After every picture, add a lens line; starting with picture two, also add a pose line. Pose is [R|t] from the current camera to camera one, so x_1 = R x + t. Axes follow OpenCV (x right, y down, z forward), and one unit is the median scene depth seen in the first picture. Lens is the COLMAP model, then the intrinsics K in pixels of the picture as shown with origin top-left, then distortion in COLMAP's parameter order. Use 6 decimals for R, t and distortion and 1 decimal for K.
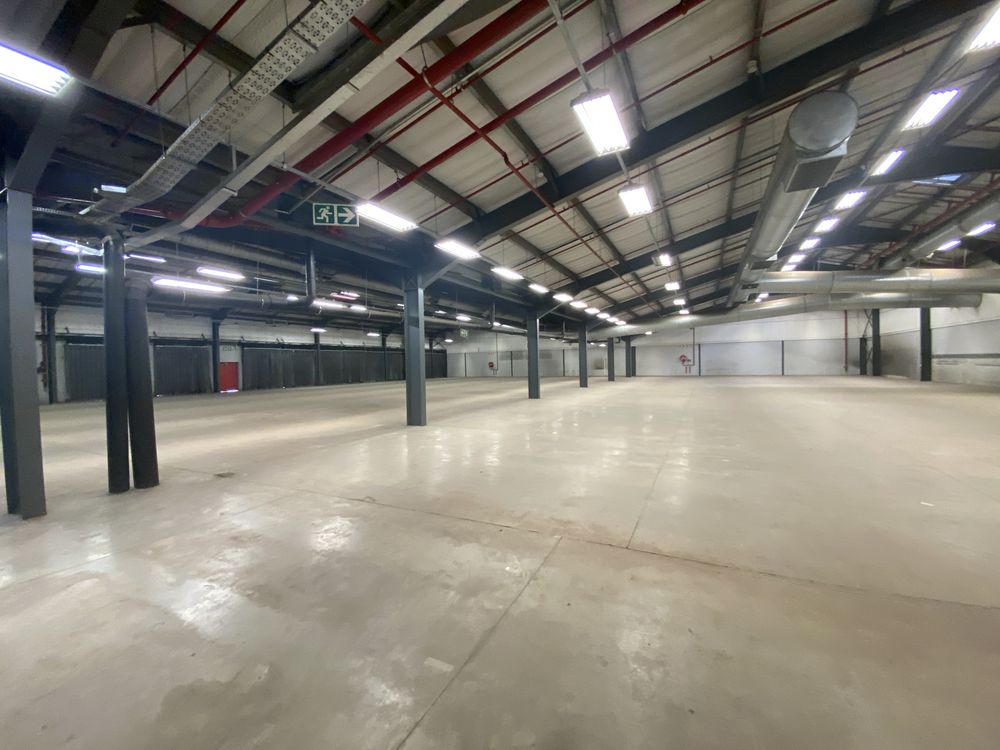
lens RADIAL K [[404.5, 0, 499.2], [0, 404.5, 374.1], [0, 0, 1]] dist [0.013911, -0.017965]
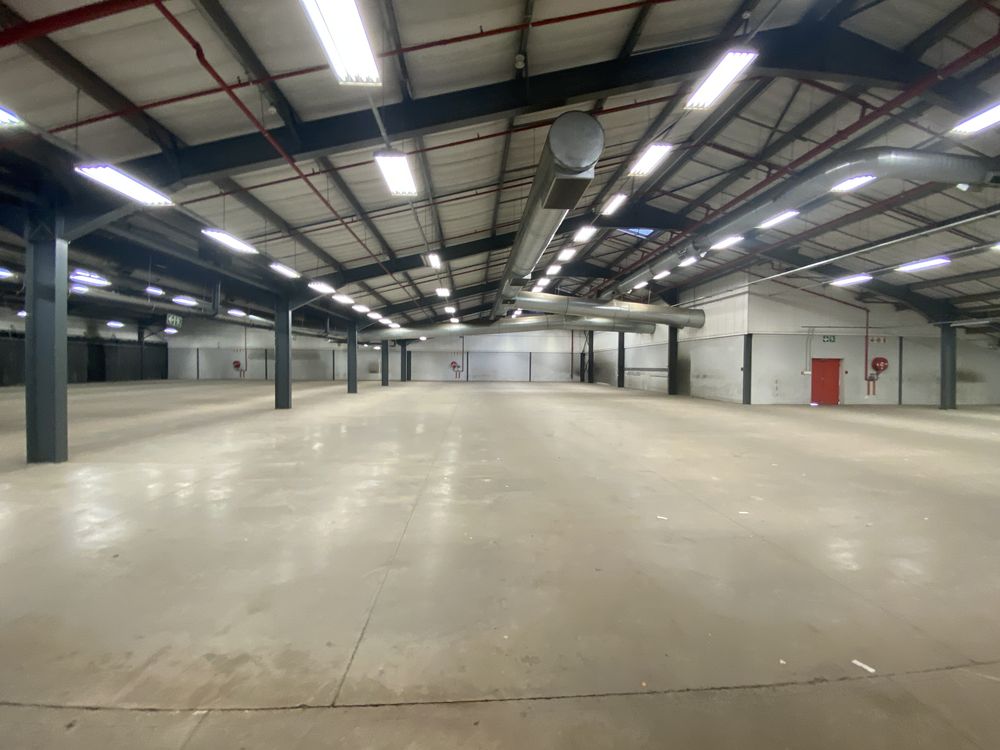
lens RADIAL K [[404.5, 0, 505.1], [0, 404.5, 371.7], [0, 0, 1]] dist [0.013911, -0.017965]
pose [[0.851892, 0.022510, 0.523234, 0.054632], [-0.014884, 0.999713, -0.018776, -0.007027], [-0.523506, 0.008207, 0.851982, 0.099761]]
